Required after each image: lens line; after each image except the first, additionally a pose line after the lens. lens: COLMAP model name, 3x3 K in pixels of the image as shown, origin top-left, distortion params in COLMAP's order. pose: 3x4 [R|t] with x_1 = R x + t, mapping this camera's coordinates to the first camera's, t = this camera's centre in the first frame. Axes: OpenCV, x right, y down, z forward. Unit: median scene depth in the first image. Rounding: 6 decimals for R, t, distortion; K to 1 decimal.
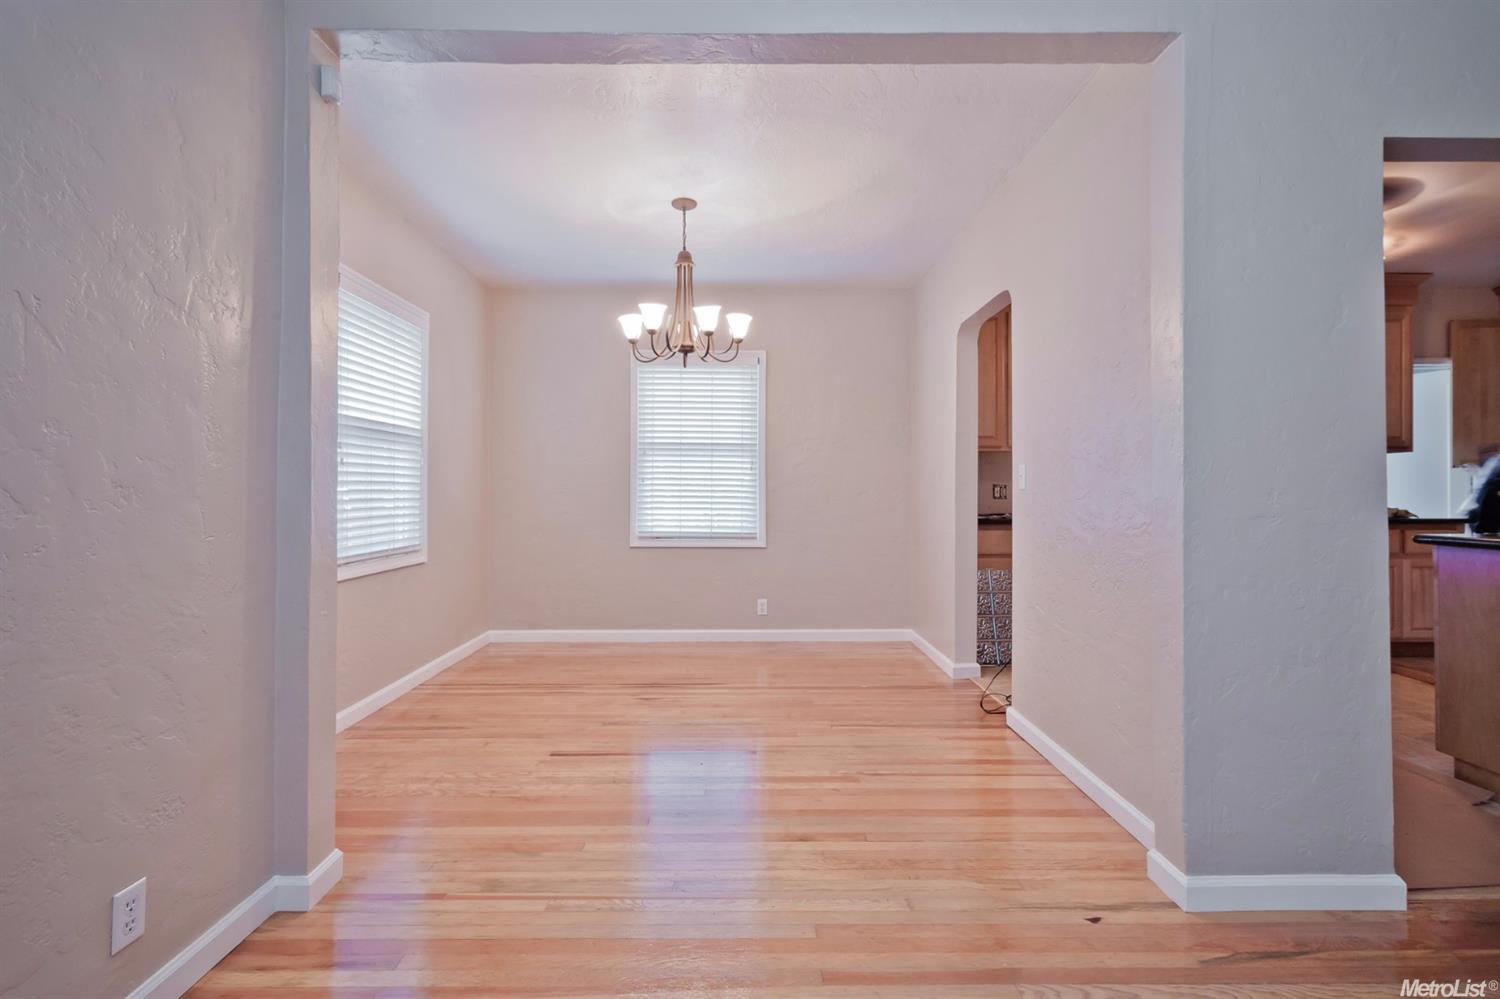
lens RADIAL K [[686.5, 0, 744.1], [0, 686.5, 488.6], [0, 0, 1]] dist [-0.002011, 0.000190]
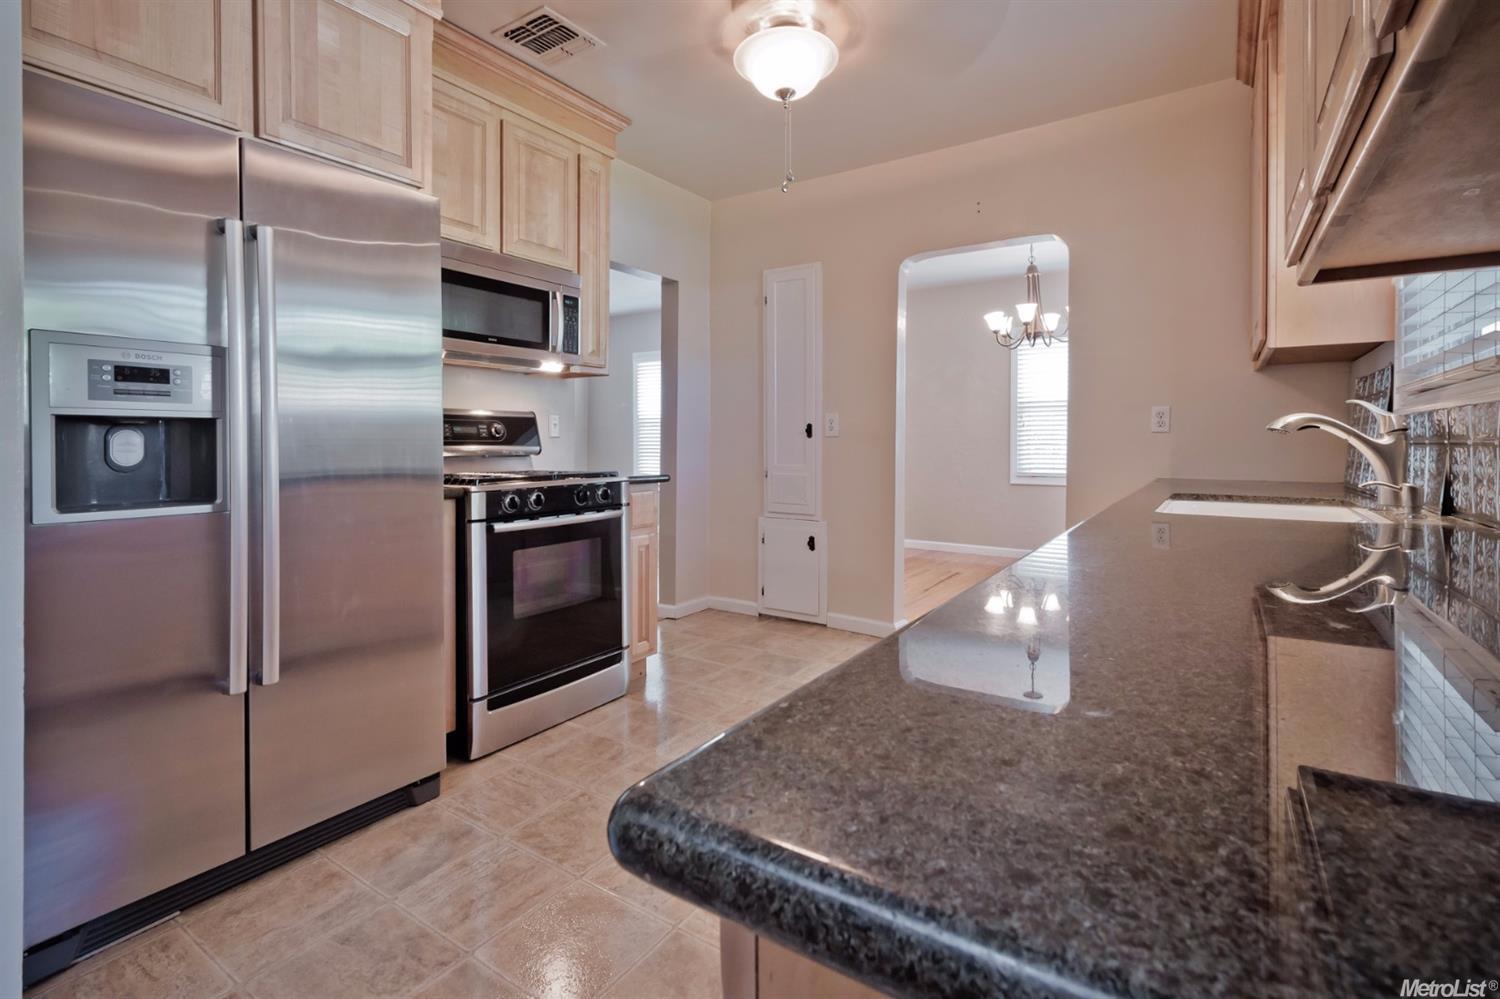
lens RADIAL K [[686.5, 0, 751.0], [0, 686.5, 441.7], [0, 0, 1]] dist [-0.000286, 0.000060]
pose [[-0.559701, 0.001572, -0.828693, 1.415453], [0.007202, 0.999970, -0.002967, 0.012033], [0.828663, -0.007629, -0.559695, 1.333437]]
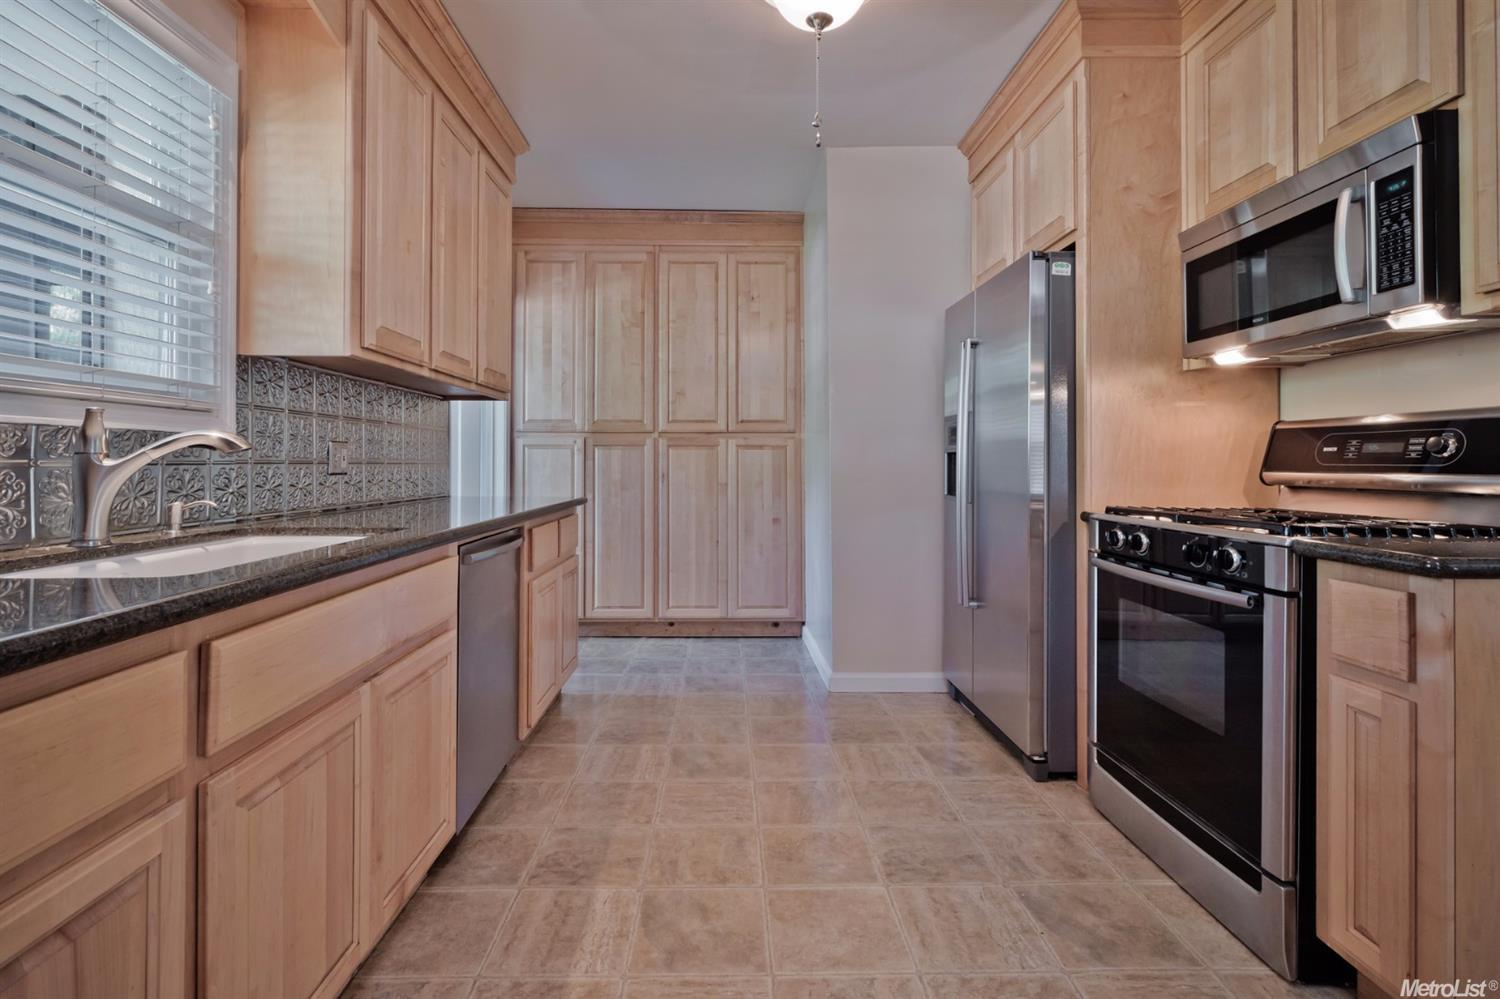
lens RADIAL K [[694.0, 0, 734.7], [0, 694.0, 458.0], [0, 0, 1]] dist [0.001462, -0.000048]
pose [[-0.015481, 0.005749, 0.999864, 0.407118], [-0.006967, 0.999959, -0.005858, 0.006467], [-0.999856, -0.007057, -0.015440, 1.081502]]
